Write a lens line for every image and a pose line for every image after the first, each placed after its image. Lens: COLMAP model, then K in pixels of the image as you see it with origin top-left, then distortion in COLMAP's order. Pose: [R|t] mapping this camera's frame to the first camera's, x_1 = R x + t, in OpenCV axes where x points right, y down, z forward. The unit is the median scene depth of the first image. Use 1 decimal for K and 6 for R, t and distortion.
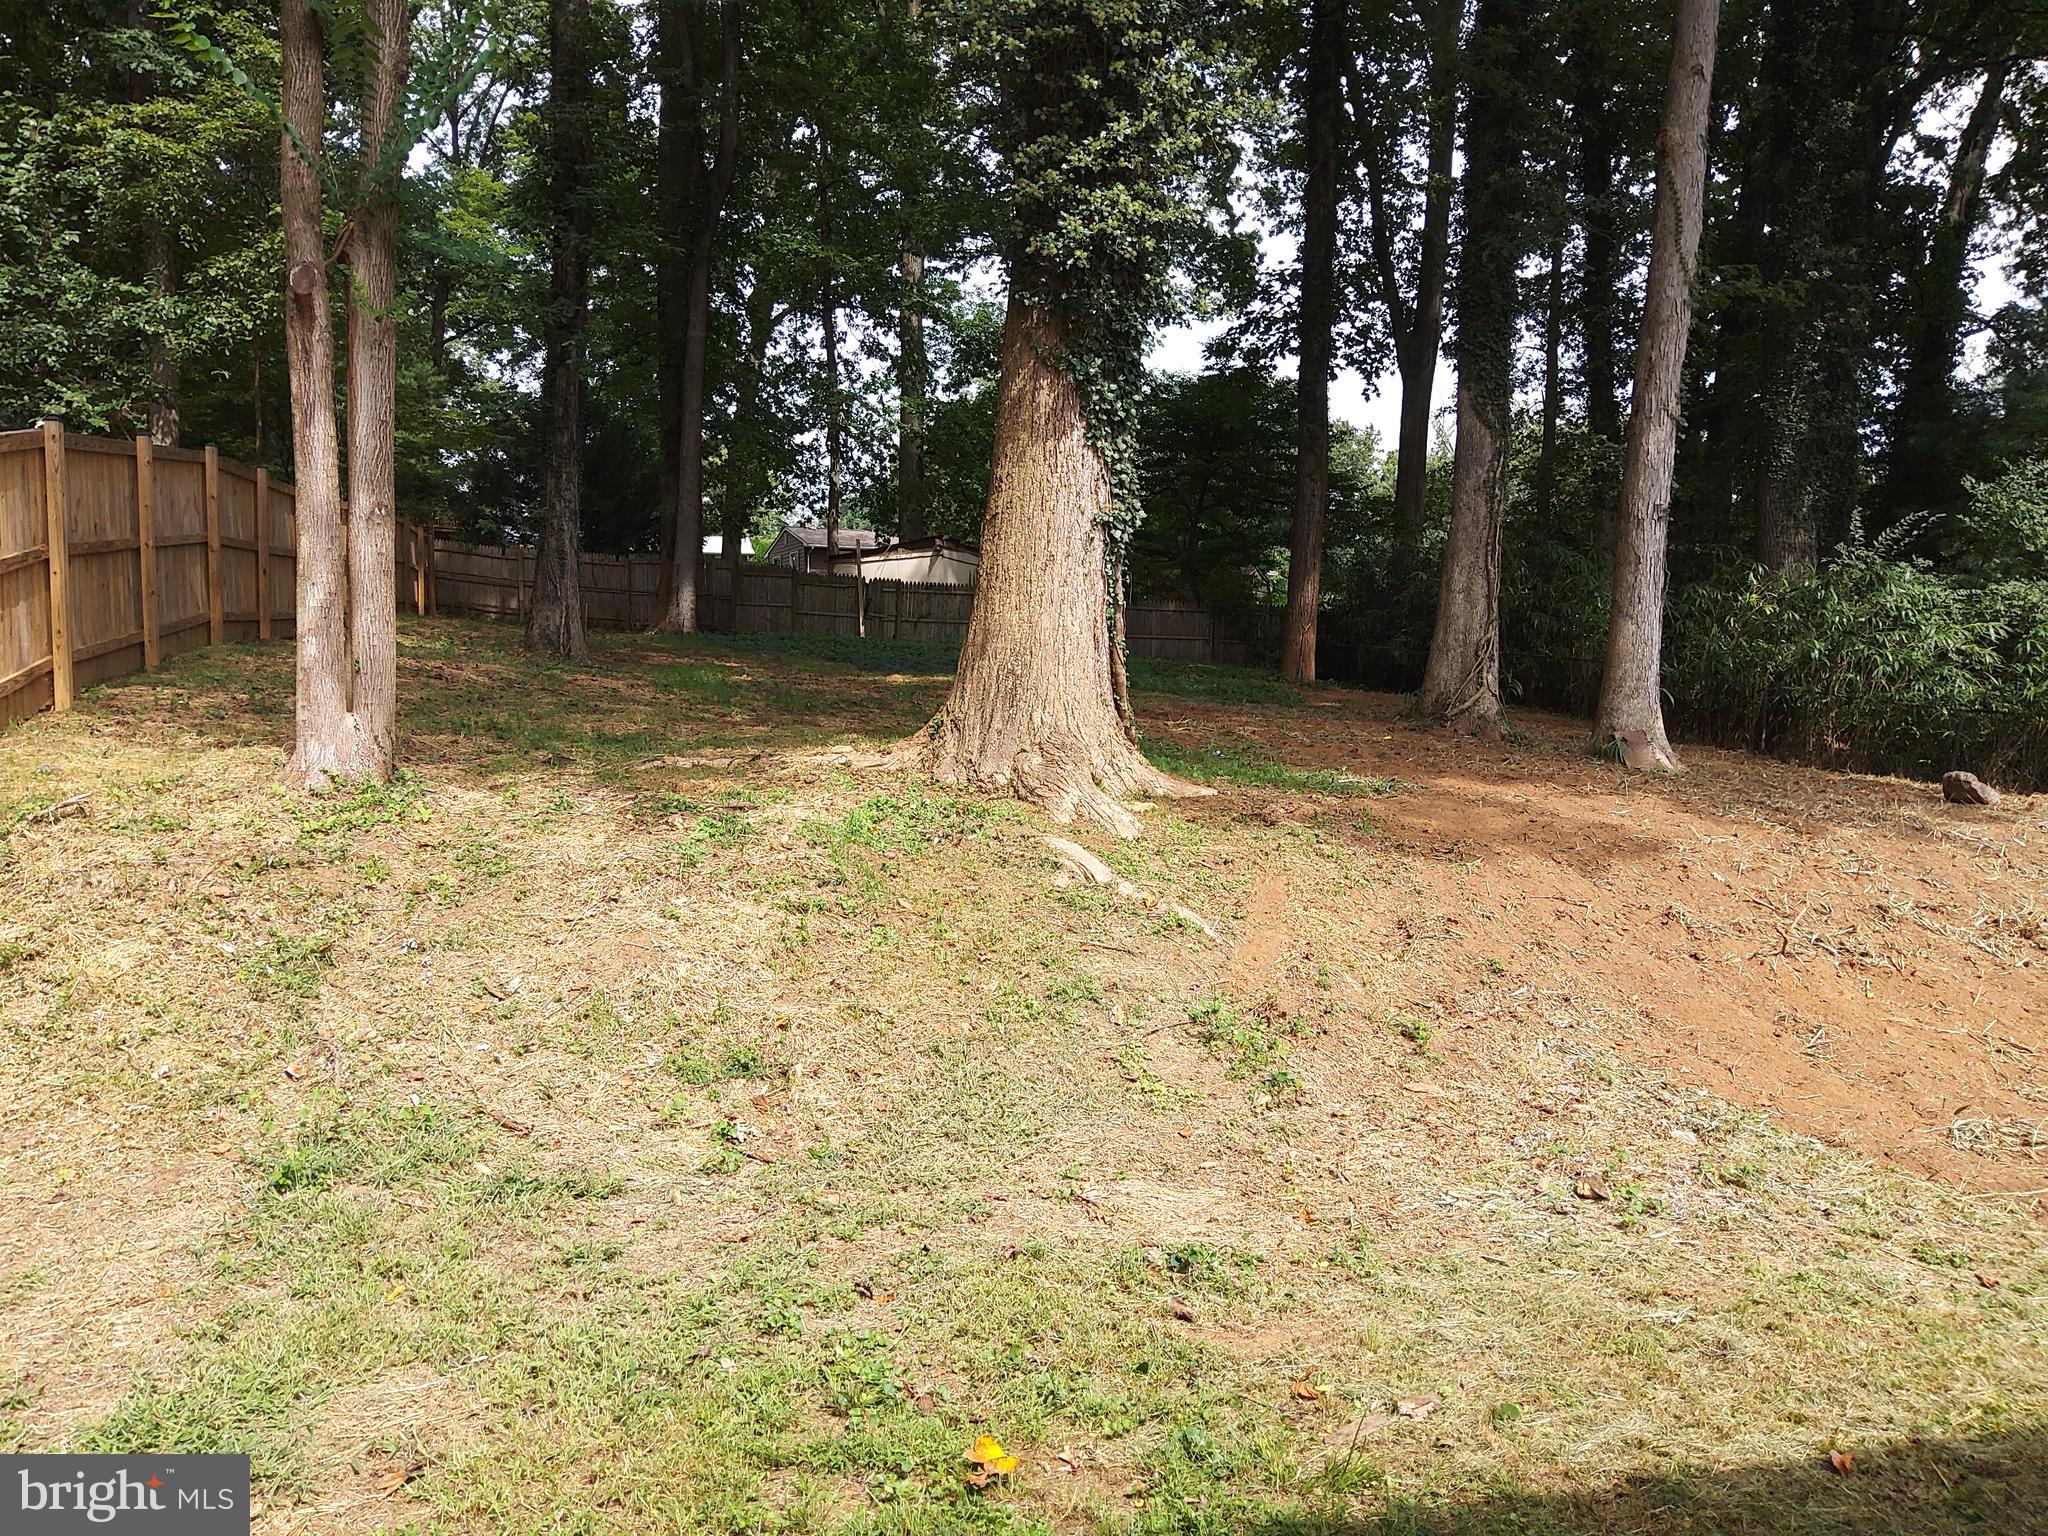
lens RADIAL K [[1526.6, 0, 1020.7], [0, 1526.6, 761.1], [0, 0, 1]] dist [0.103887, -0.183907]
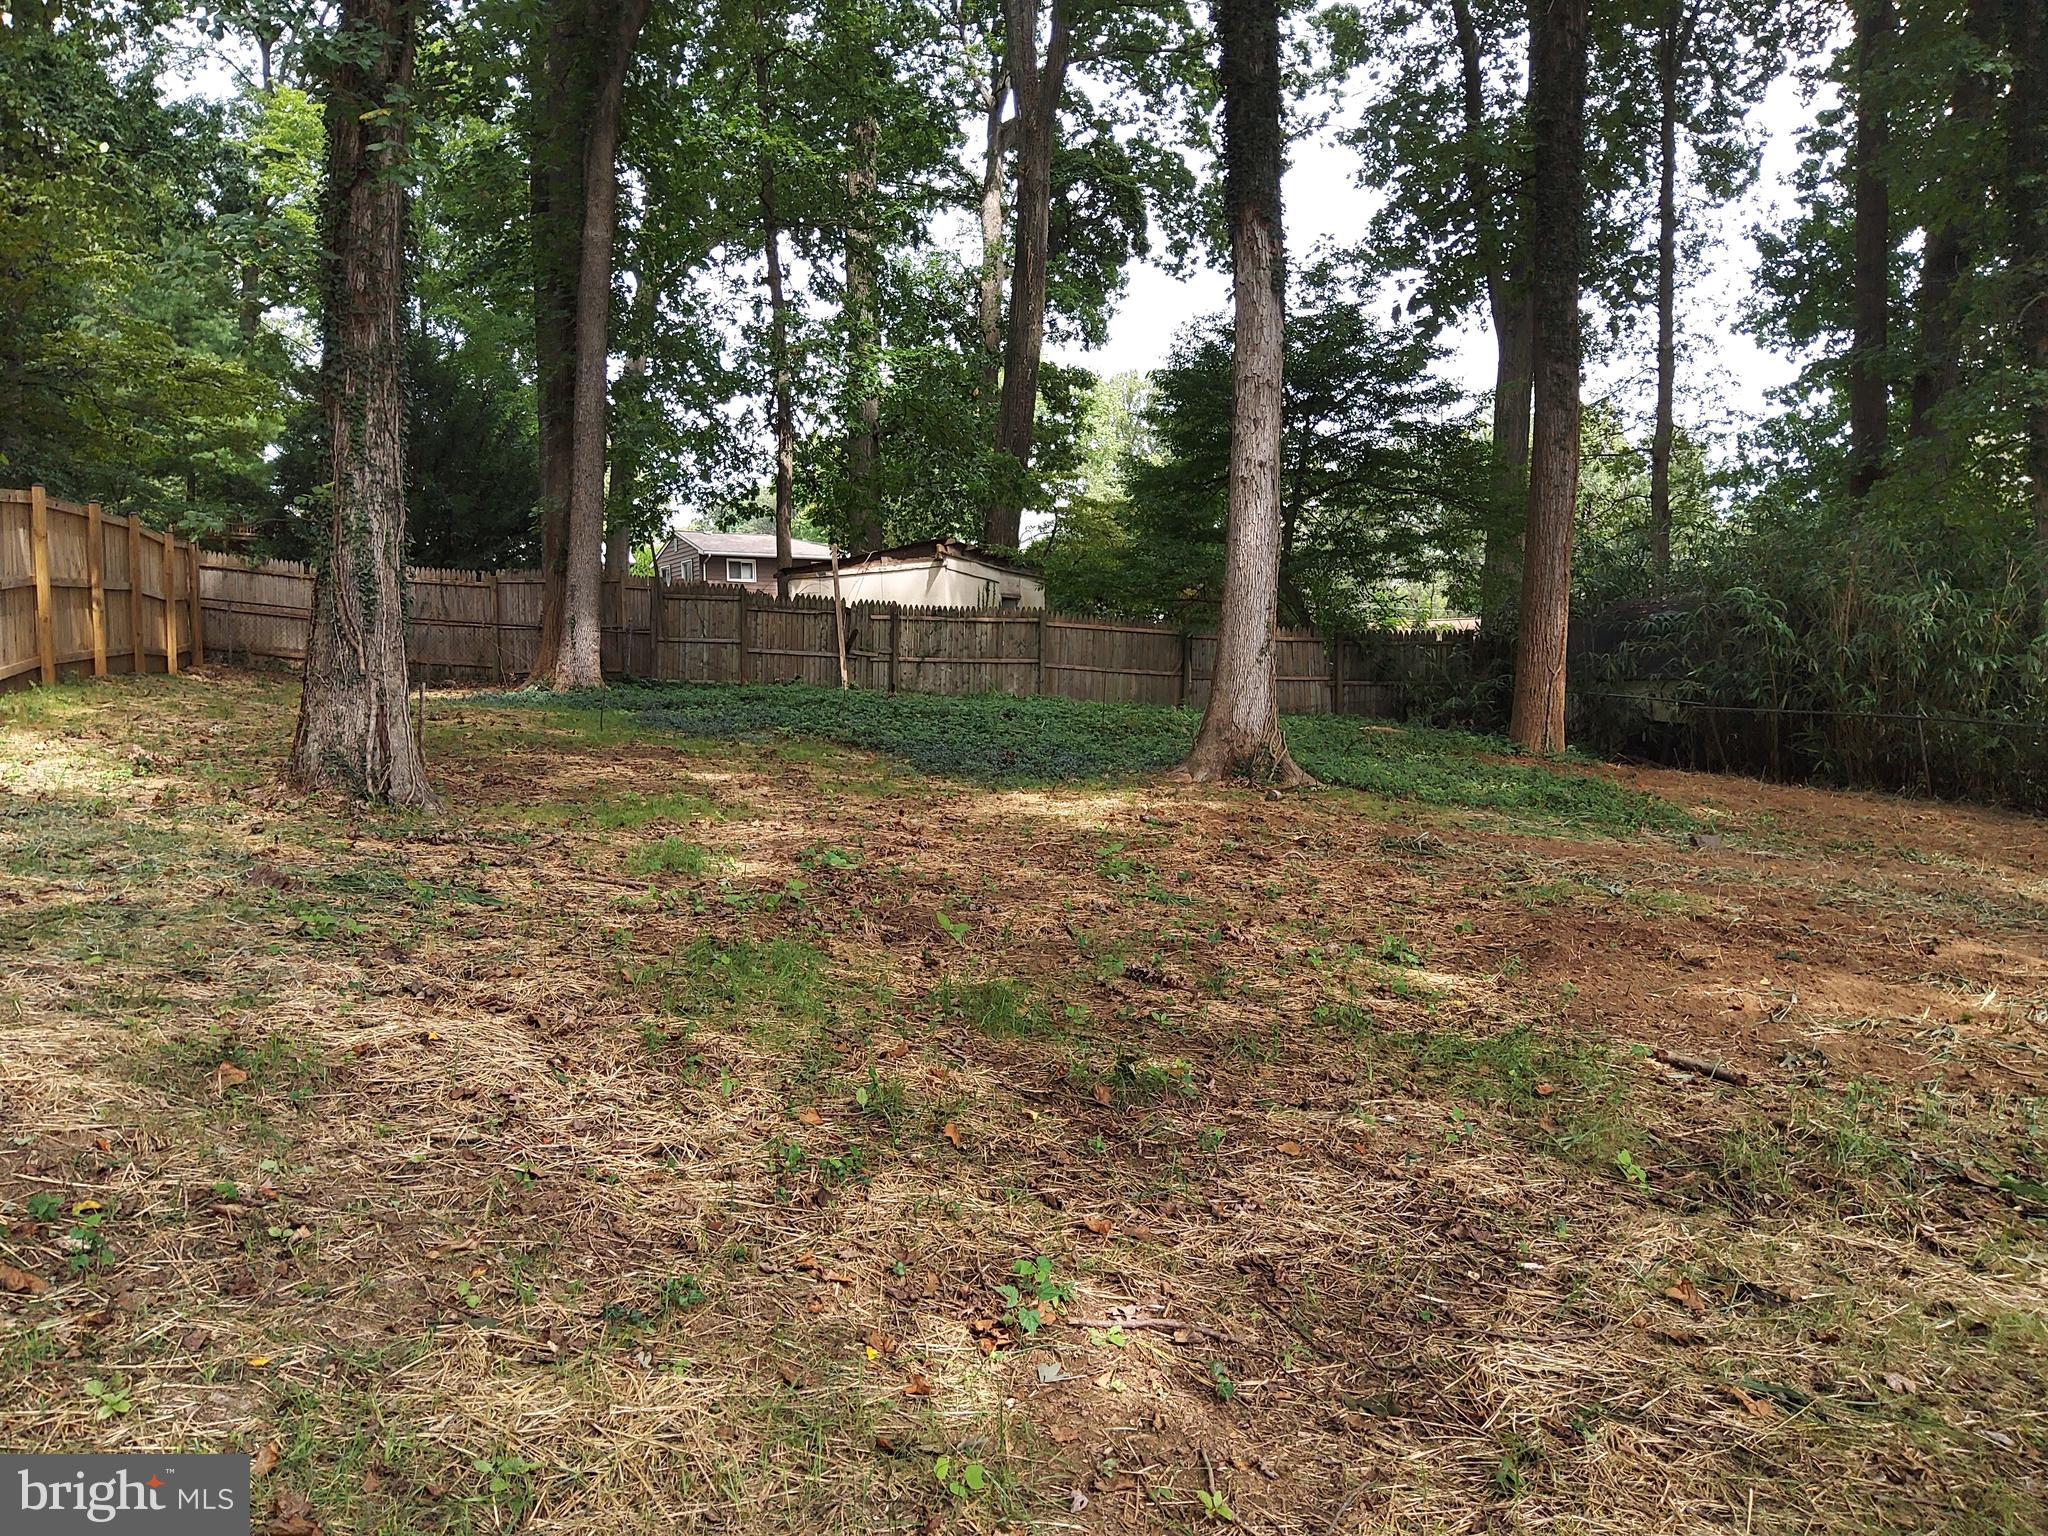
lens RADIAL K [[1537.2, 0, 1014.5], [0, 1537.2, 762.3], [0, 0, 1]] dist [0.061903, -0.091248]
pose [[0.996750, -0.019591, 0.078134, -0.080553], [0.019813, 0.999802, -0.002078, -0.043131], [-0.078078, 0.003619, 0.996941, 0.297235]]
